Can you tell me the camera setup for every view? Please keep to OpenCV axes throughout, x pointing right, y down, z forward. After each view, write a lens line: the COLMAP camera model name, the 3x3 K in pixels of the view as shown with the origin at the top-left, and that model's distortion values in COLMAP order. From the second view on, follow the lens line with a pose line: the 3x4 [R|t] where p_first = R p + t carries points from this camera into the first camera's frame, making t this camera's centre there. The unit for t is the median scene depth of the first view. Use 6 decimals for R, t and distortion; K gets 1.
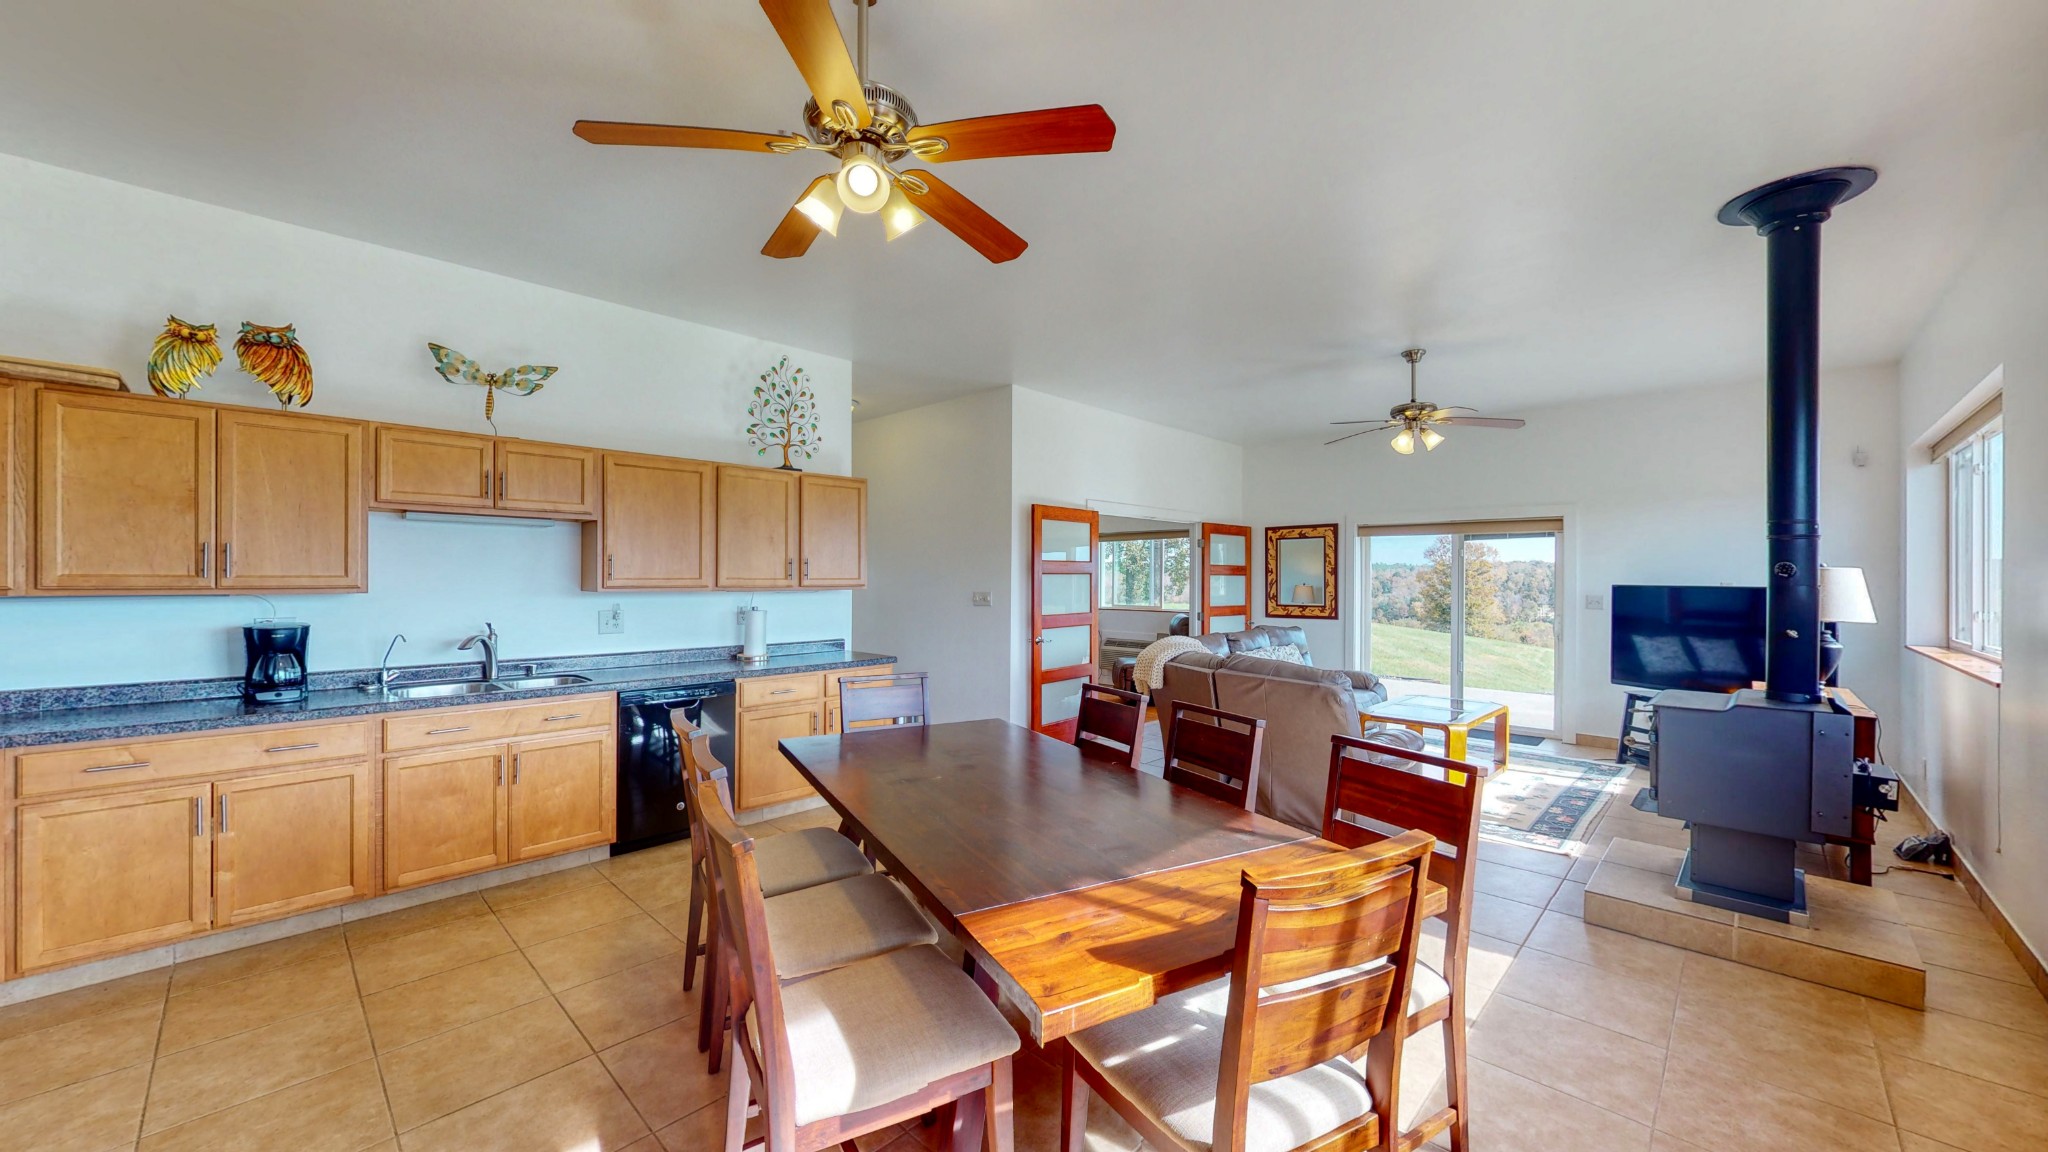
lens RADIAL K [[750.5, 0, 1024.0], [0, 750.5, 576.0], [0, 0, 1]] dist [-0.000075, -0.000048]
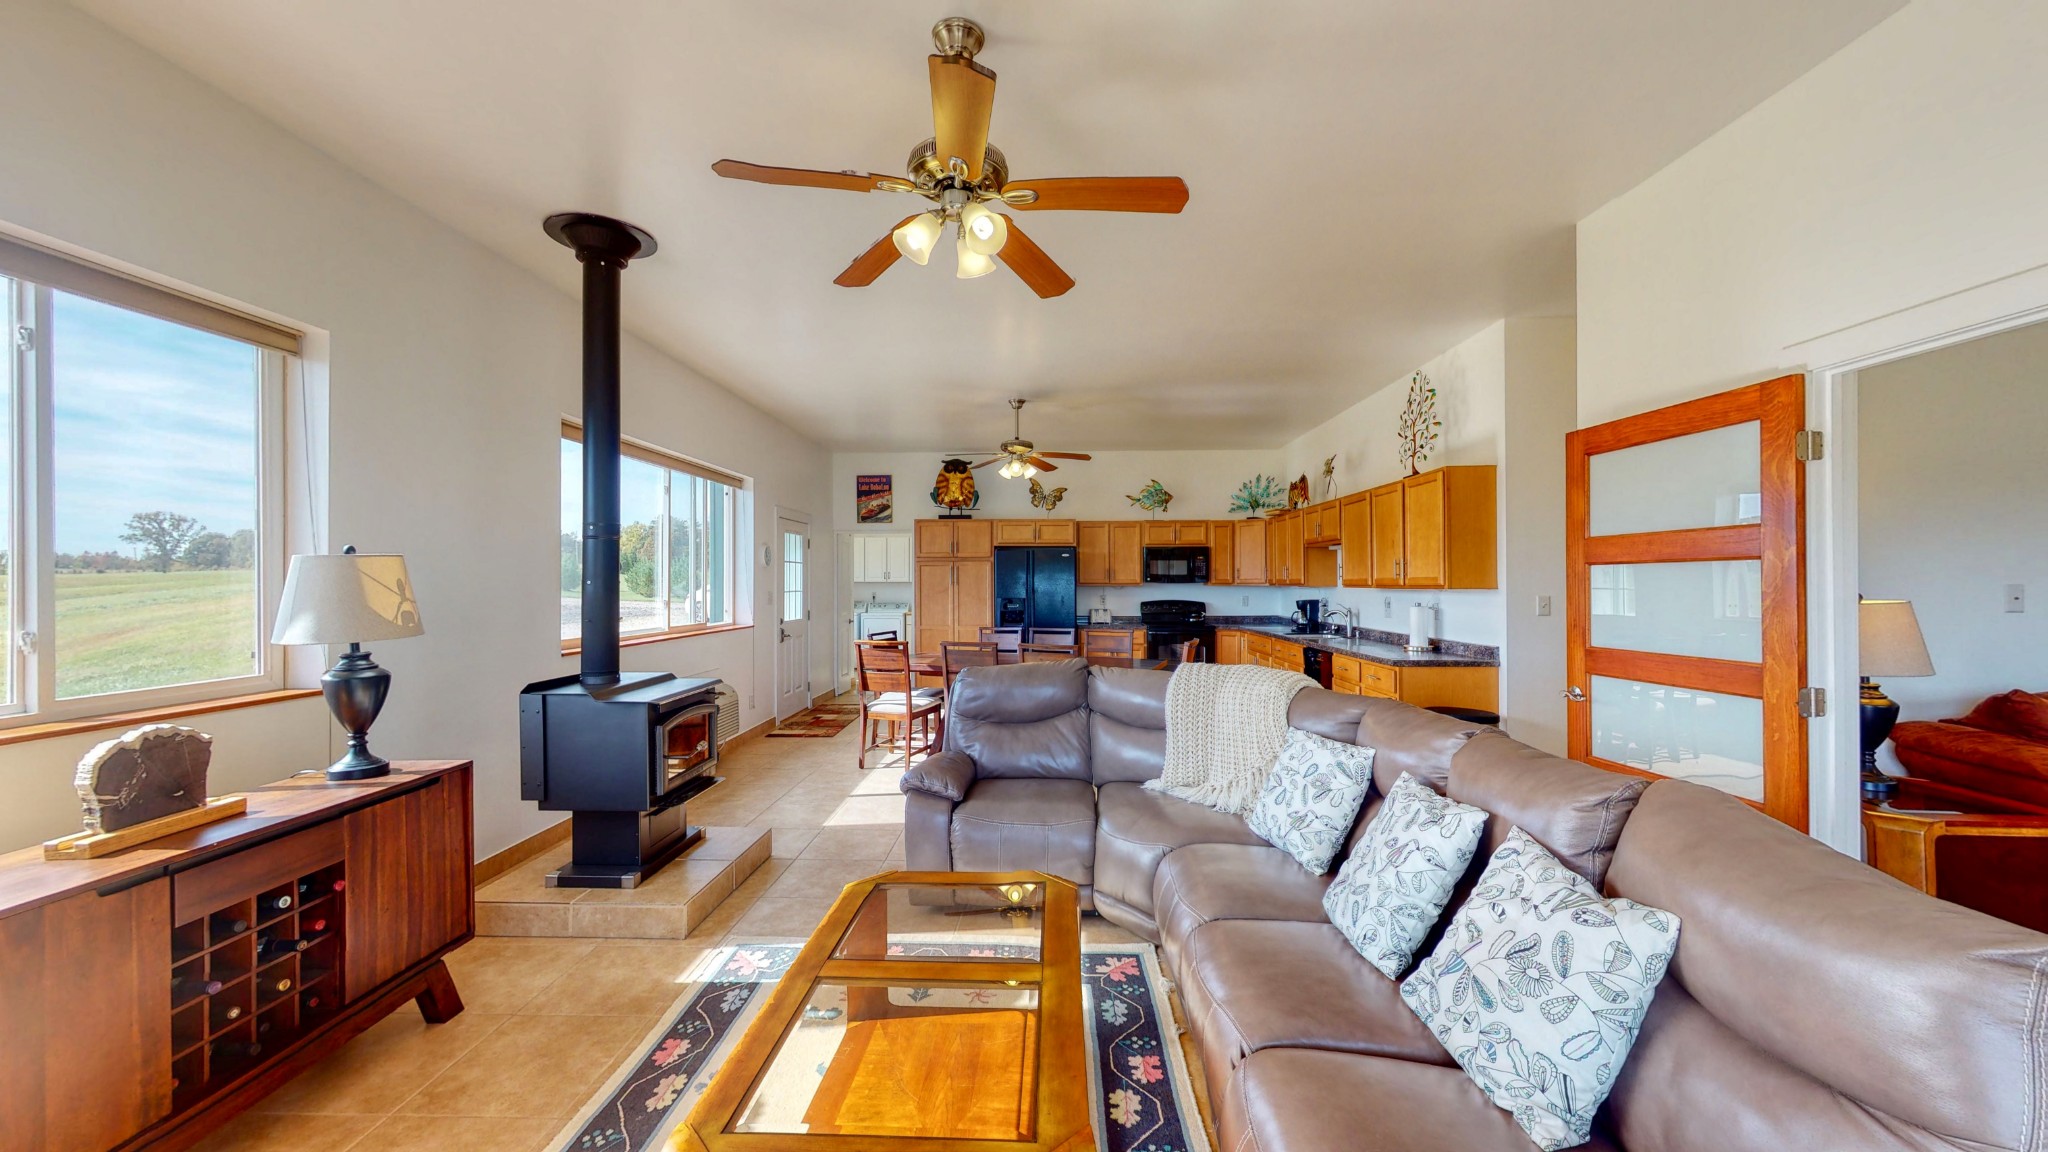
lens RADIAL K [[750.5, 0, 1024.0], [0, 750.5, 576.0], [0, 0, 1]] dist [-0.000075, -0.000048]
pose [[-0.741205, -0.010075, -0.671203, 1.126320], [-0.001455, 0.999909, -0.013402, 0.020317], [0.671277, -0.008957, -0.741152, 1.945335]]
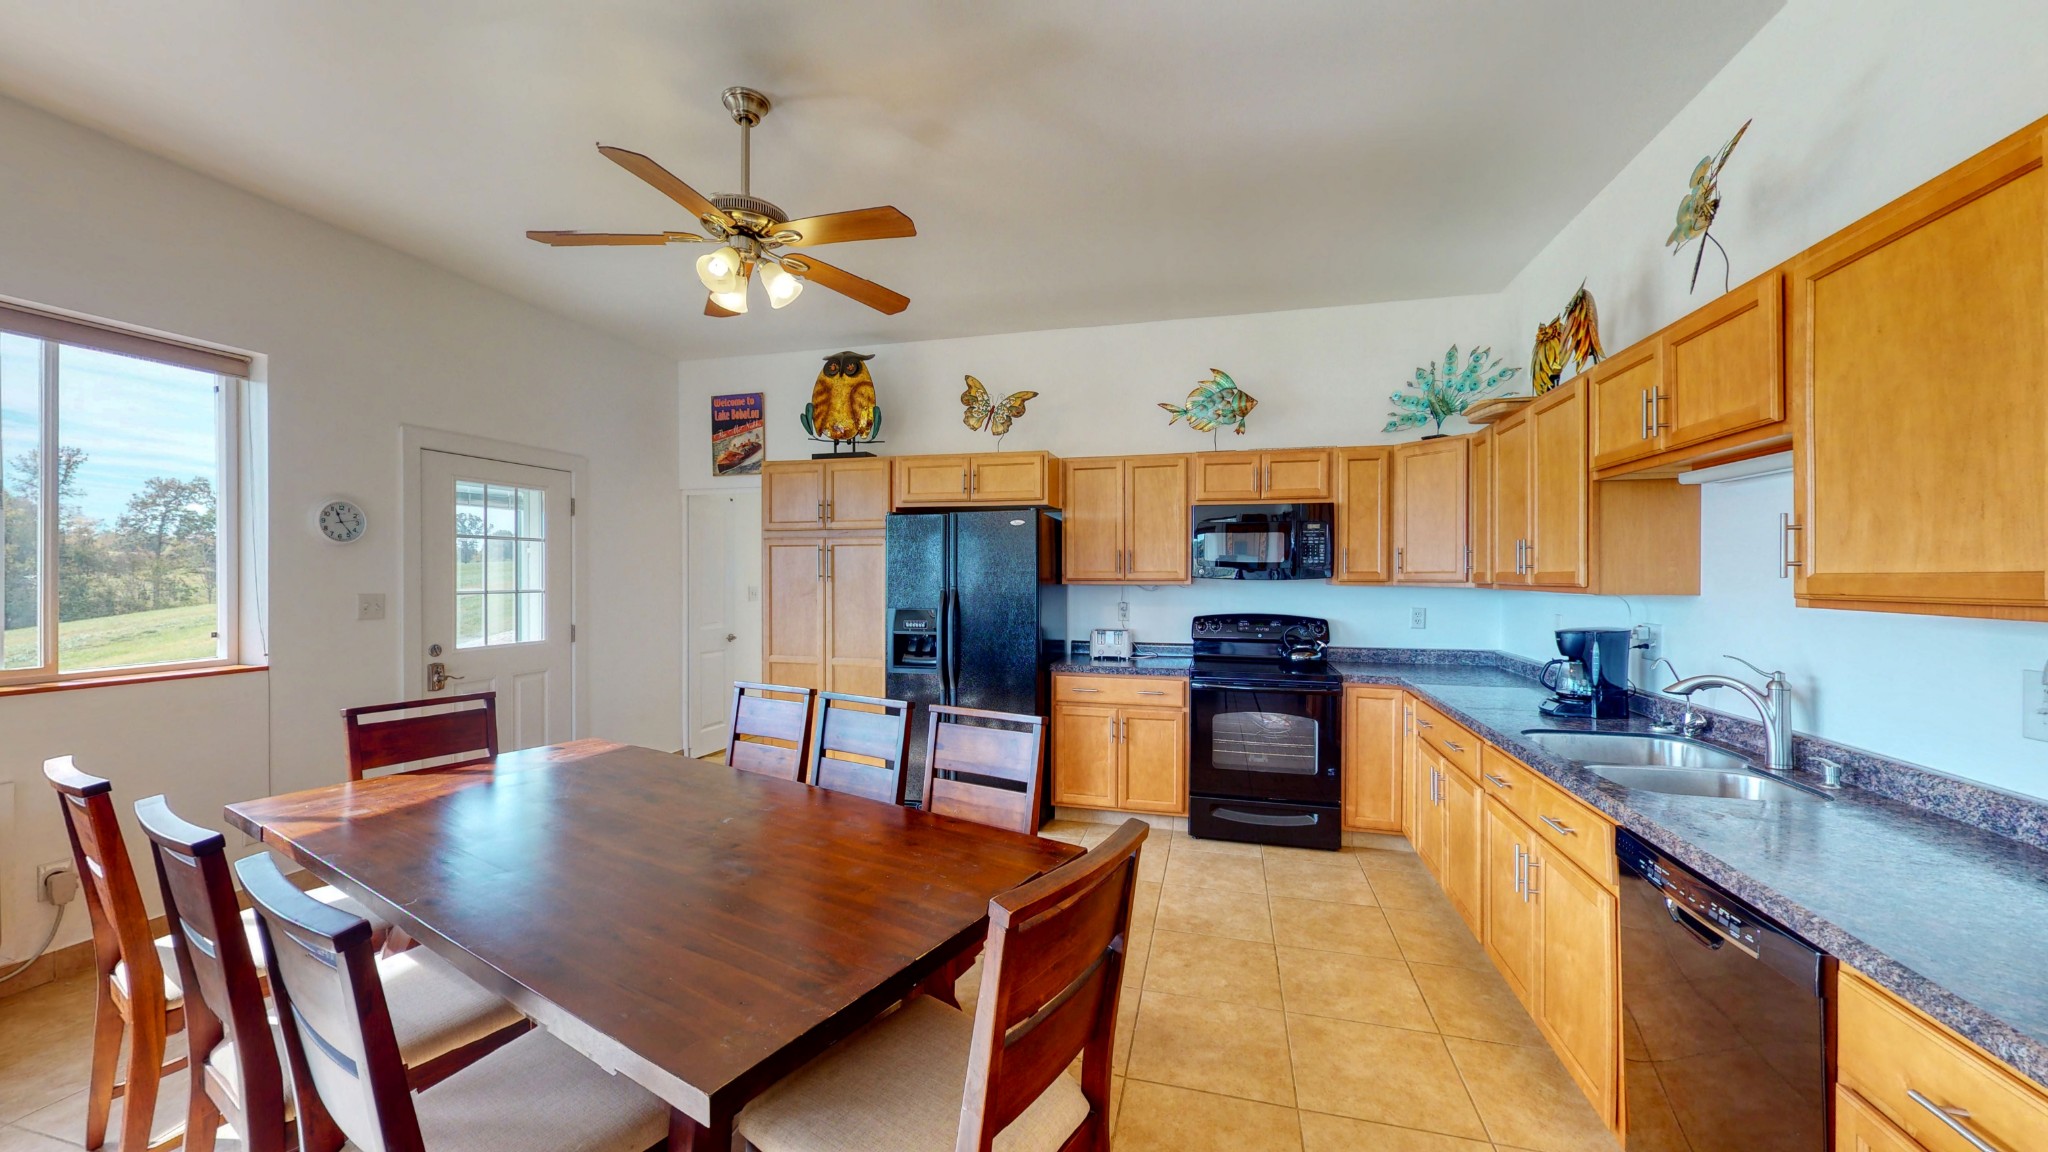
lens RADIAL K [[750.5, 0, 1024.0], [0, 750.5, 576.0], [0, 0, 1]] dist [-0.000075, -0.000048]
pose [[-0.872273, -0.007529, -0.488961, -0.000393], [-0.007312, 0.999970, -0.002353, 0.009291], [0.488964, 0.001523, -0.872302, 1.300511]]
